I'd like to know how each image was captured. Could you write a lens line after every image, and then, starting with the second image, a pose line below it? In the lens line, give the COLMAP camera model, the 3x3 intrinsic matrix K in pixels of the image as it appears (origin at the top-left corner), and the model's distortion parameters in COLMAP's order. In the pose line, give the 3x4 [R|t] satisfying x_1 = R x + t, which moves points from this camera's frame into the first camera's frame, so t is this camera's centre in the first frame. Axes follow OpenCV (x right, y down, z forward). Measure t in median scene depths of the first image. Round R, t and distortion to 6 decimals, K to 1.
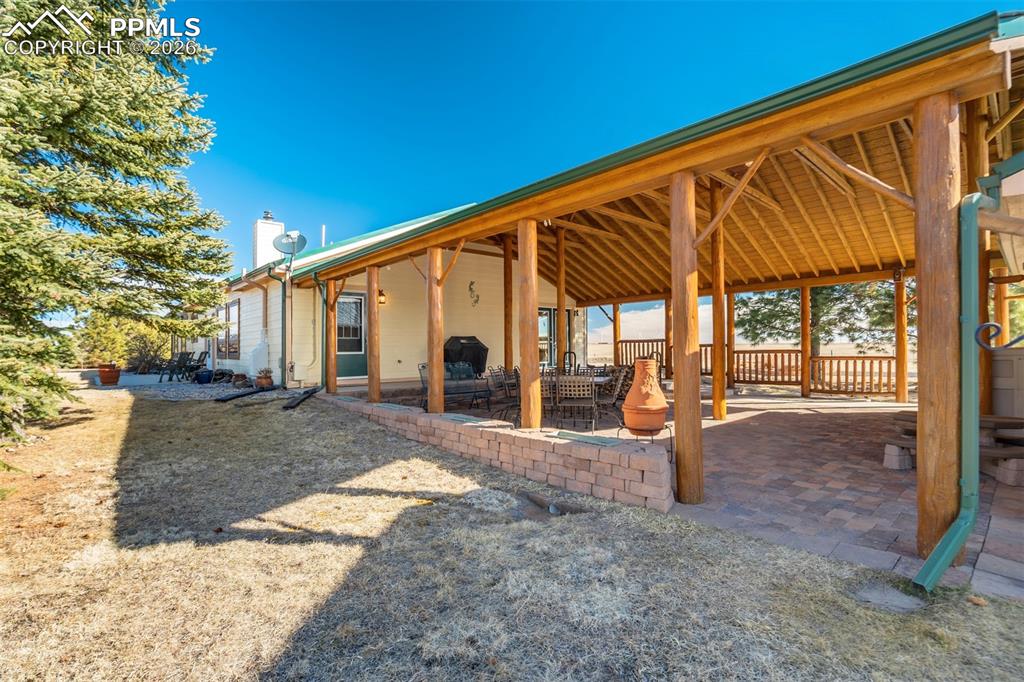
lens RADIAL K [[476.7, 0, 512.0], [0, 476.7, 341.0], [0, 0, 1]] dist [-0.019483, 0.009639]
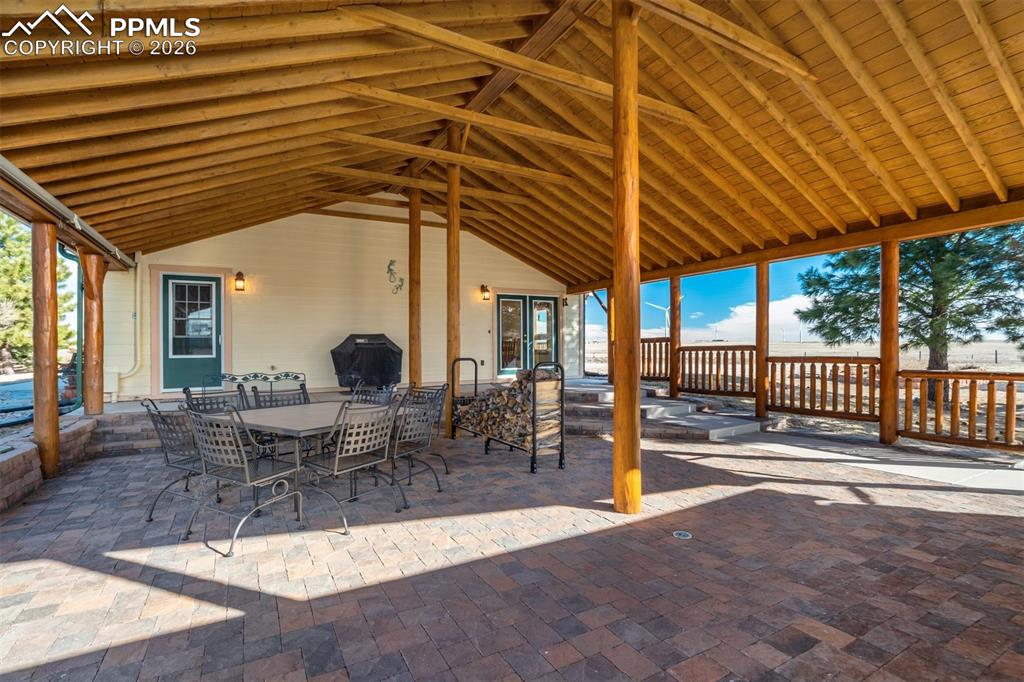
lens RADIAL K [[476.7, 0, 512.0], [0, 476.7, 341.0], [0, 0, 1]] dist [-0.019483, 0.009639]
pose [[0.978020, 0.001058, -0.208508, 0.294811], [0.000425, 0.999975, 0.007069, -0.004780], [0.208510, -0.007002, 0.977995, 0.363452]]
